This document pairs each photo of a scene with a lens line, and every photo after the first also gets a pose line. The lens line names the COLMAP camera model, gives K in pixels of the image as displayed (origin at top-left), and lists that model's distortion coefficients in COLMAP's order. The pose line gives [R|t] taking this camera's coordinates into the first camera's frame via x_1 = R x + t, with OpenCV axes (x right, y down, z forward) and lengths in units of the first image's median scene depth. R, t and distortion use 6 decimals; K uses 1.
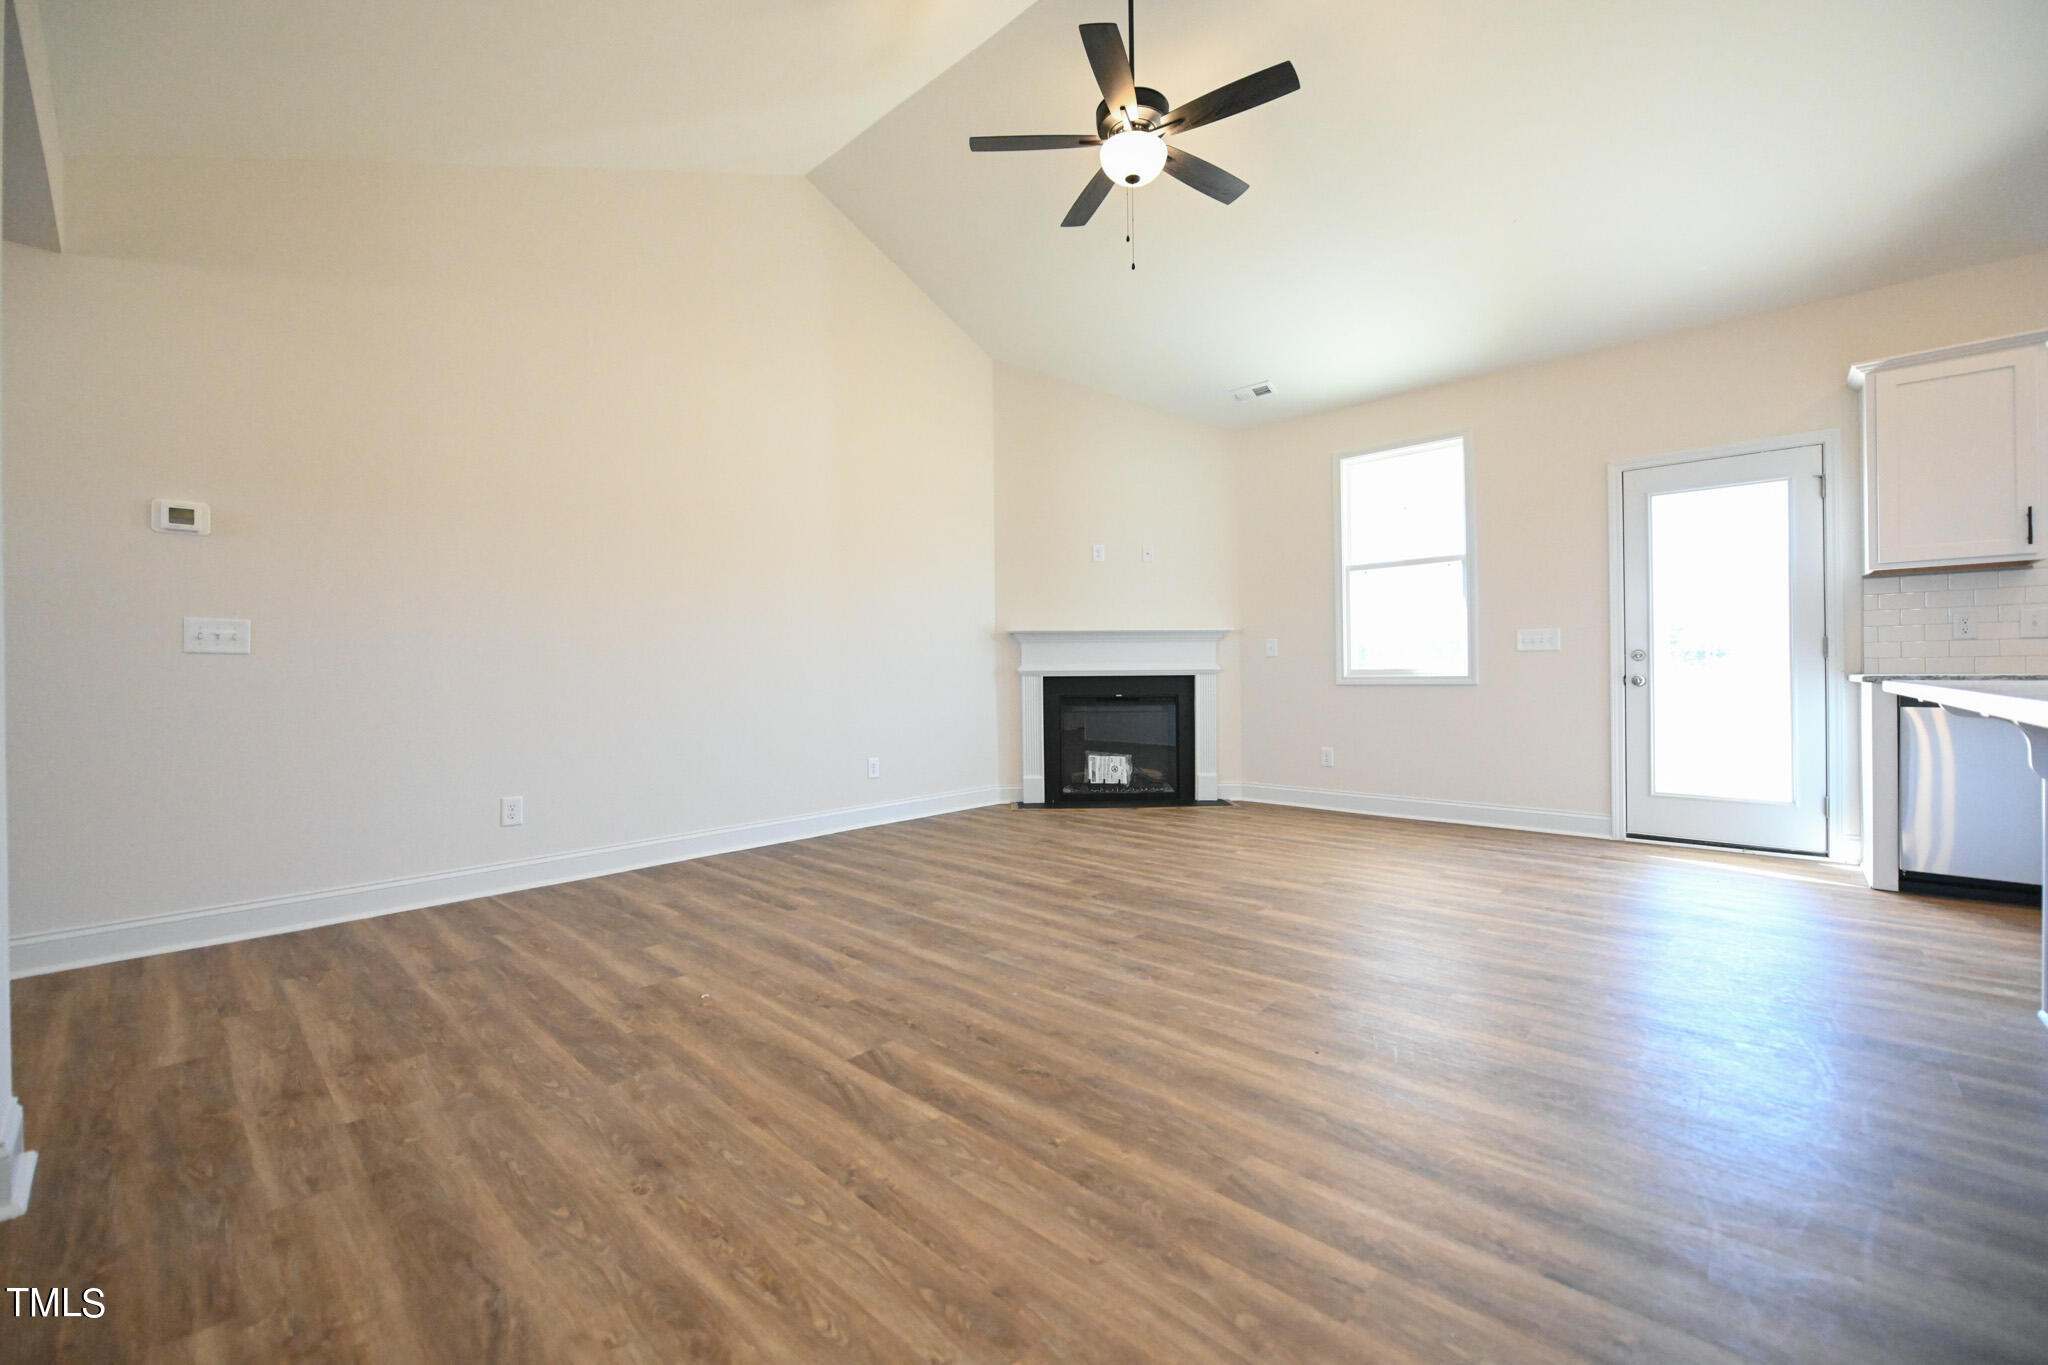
lens RADIAL K [[820.0, 0, 1024.0], [0, 820.0, 682.5], [0, 0, 1]] dist [-0.008672, -0.000206]
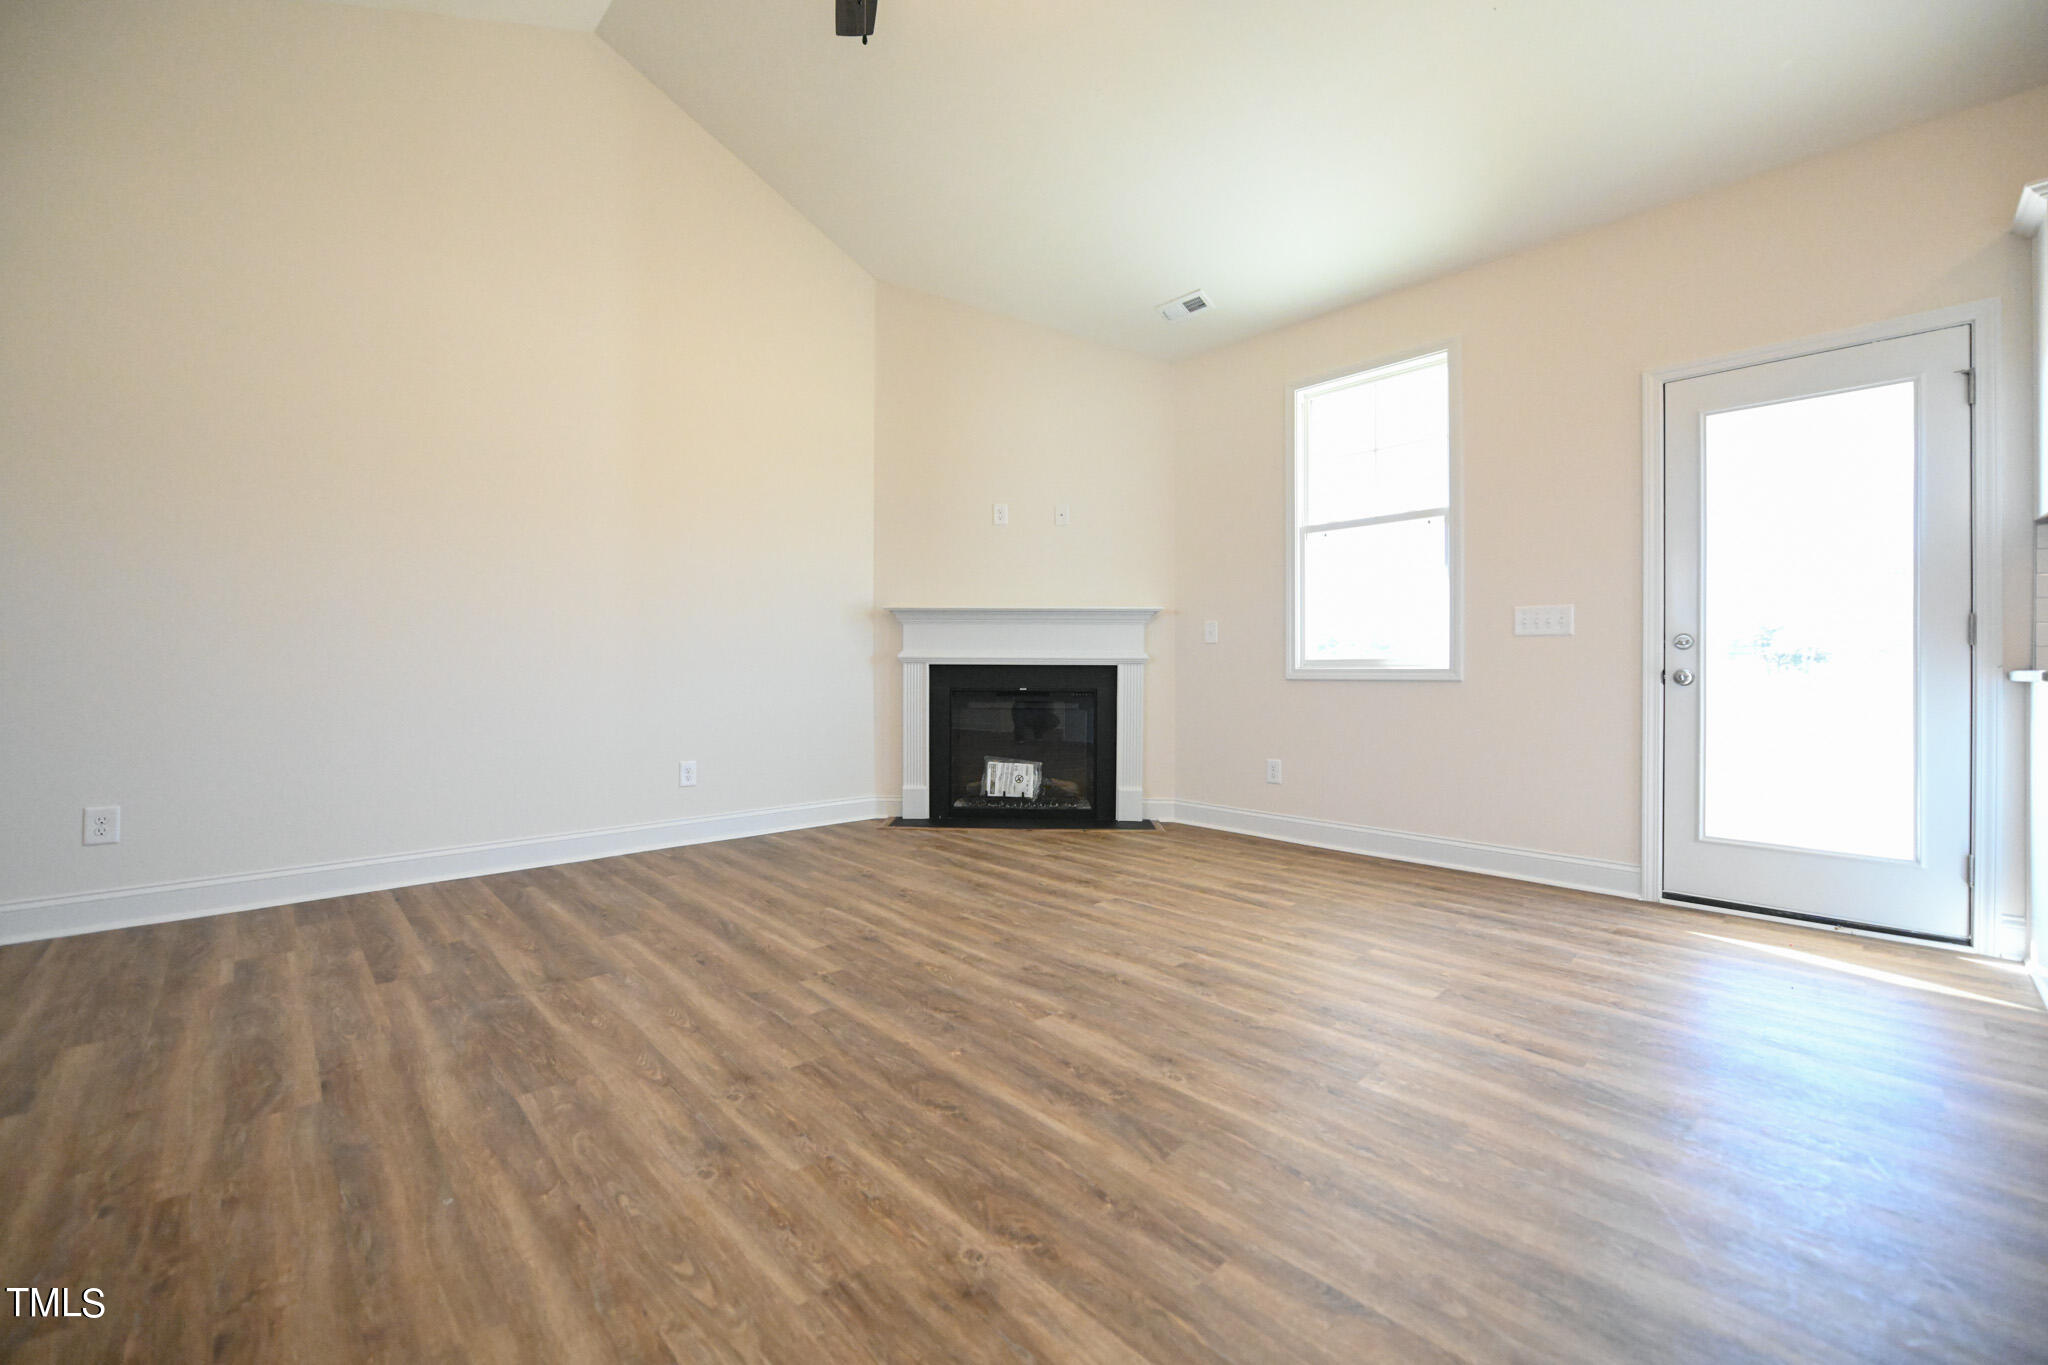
lens RADIAL K [[816.8, 0, 1021.8], [0, 816.8, 677.2], [0, 0, 1]] dist [-0.010450, -0.000106]
pose [[0.997346, 0.014438, -0.071364, 0.204732], [-0.014490, 0.999895, -0.000210, 0.005153], [0.071353, 0.001244, 0.997450, 0.228021]]
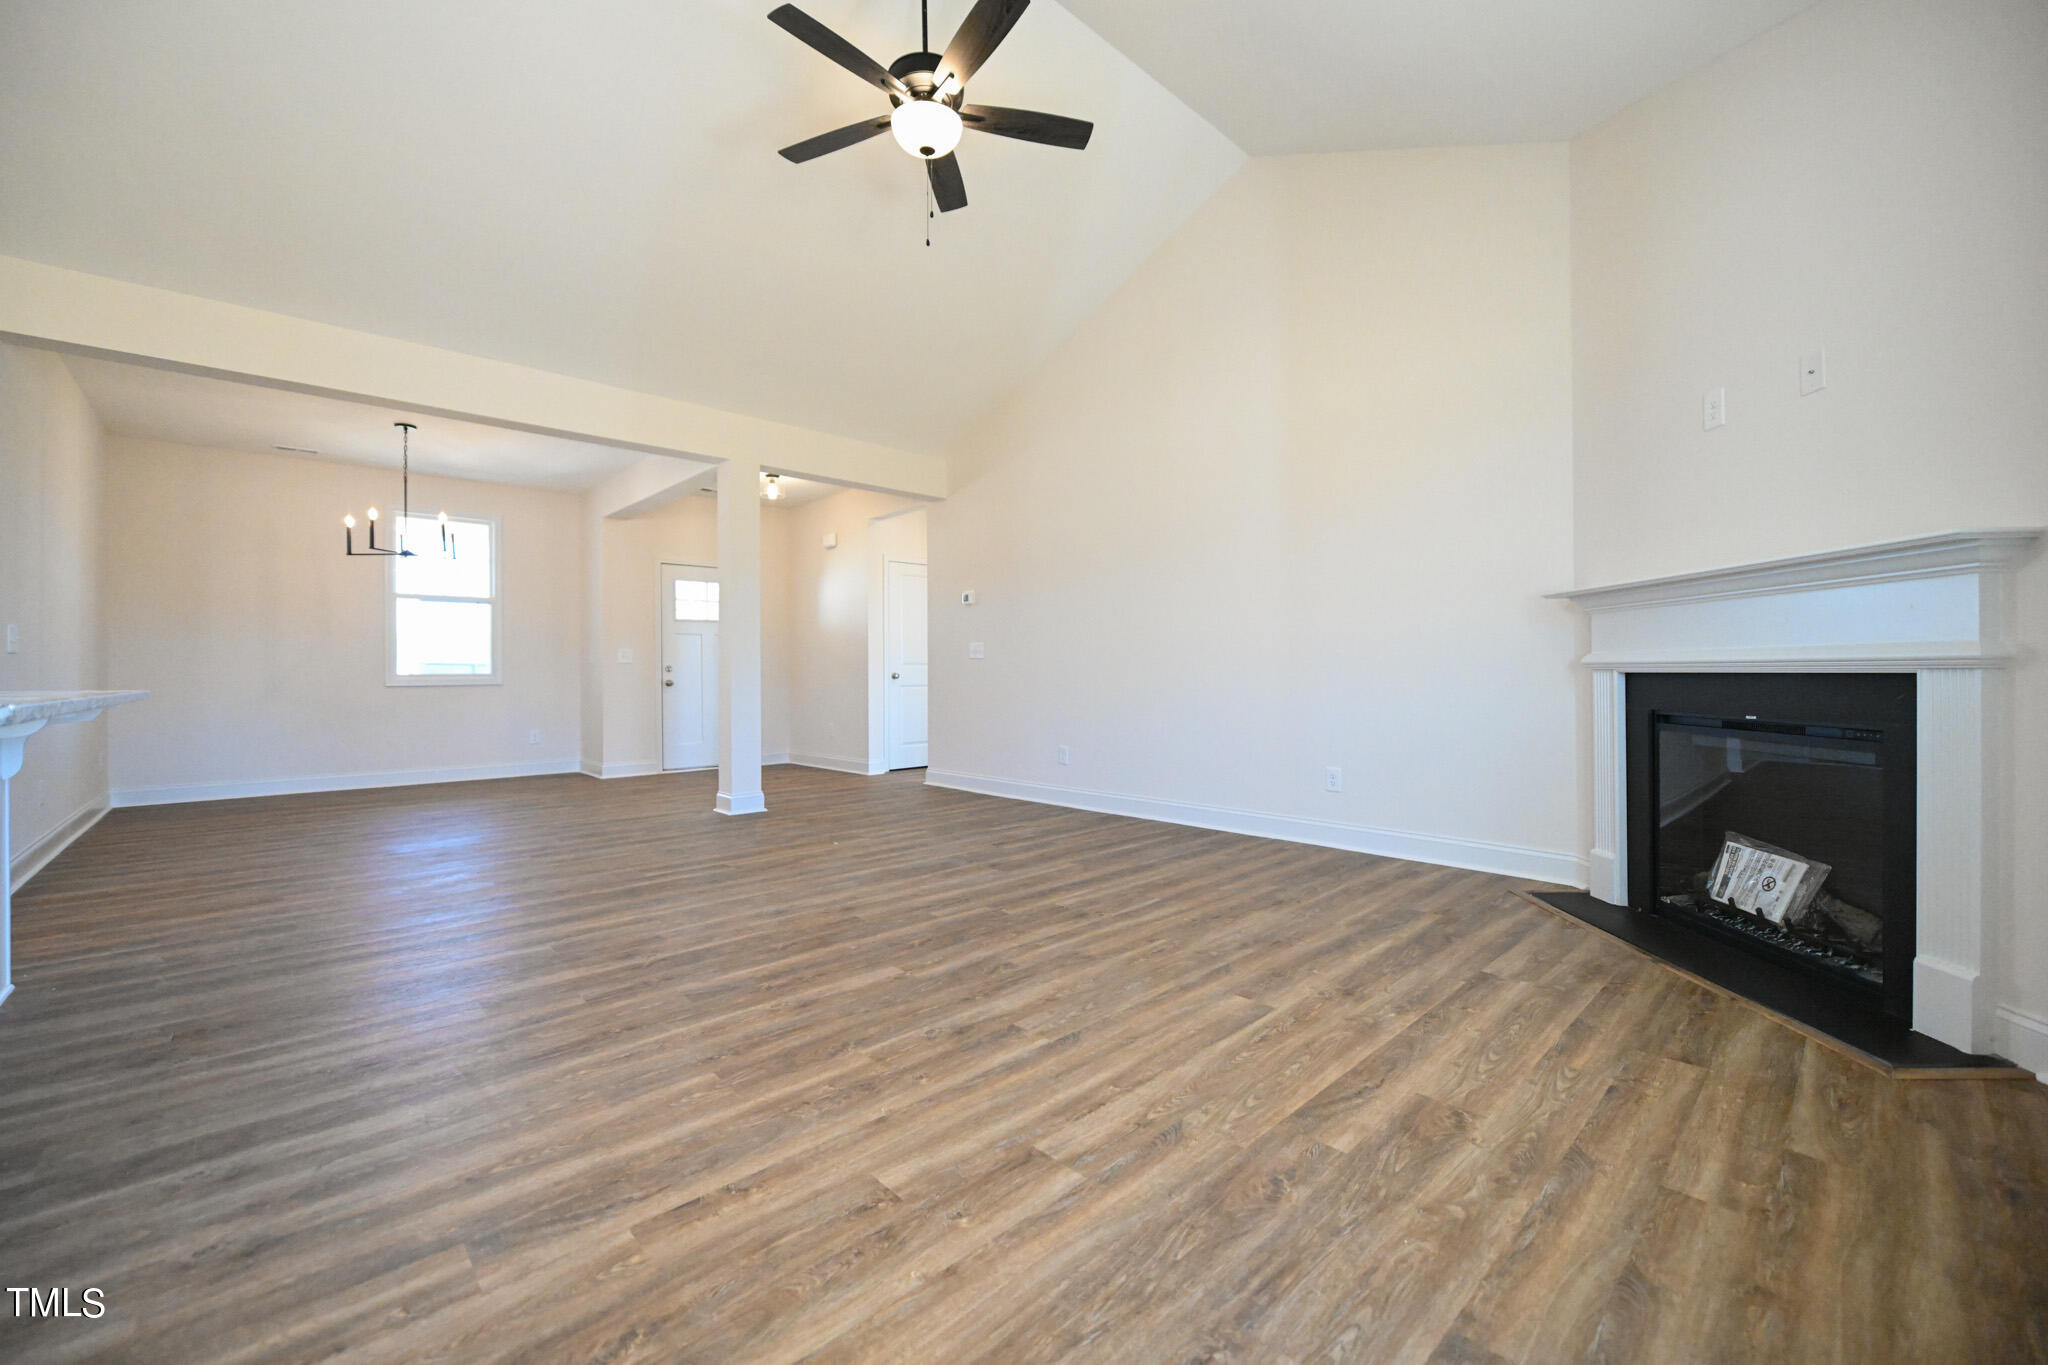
lens RADIAL K [[816.8, 0, 1021.8], [0, 816.8, 677.2], [0, 0, 1]] dist [-0.010450, -0.000106]
pose [[-0.083405, 0.015884, -0.996389, 0.692831], [-0.003894, 0.999860, 0.016265, -0.013252], [0.996508, 0.005236, -0.083331, 0.766006]]
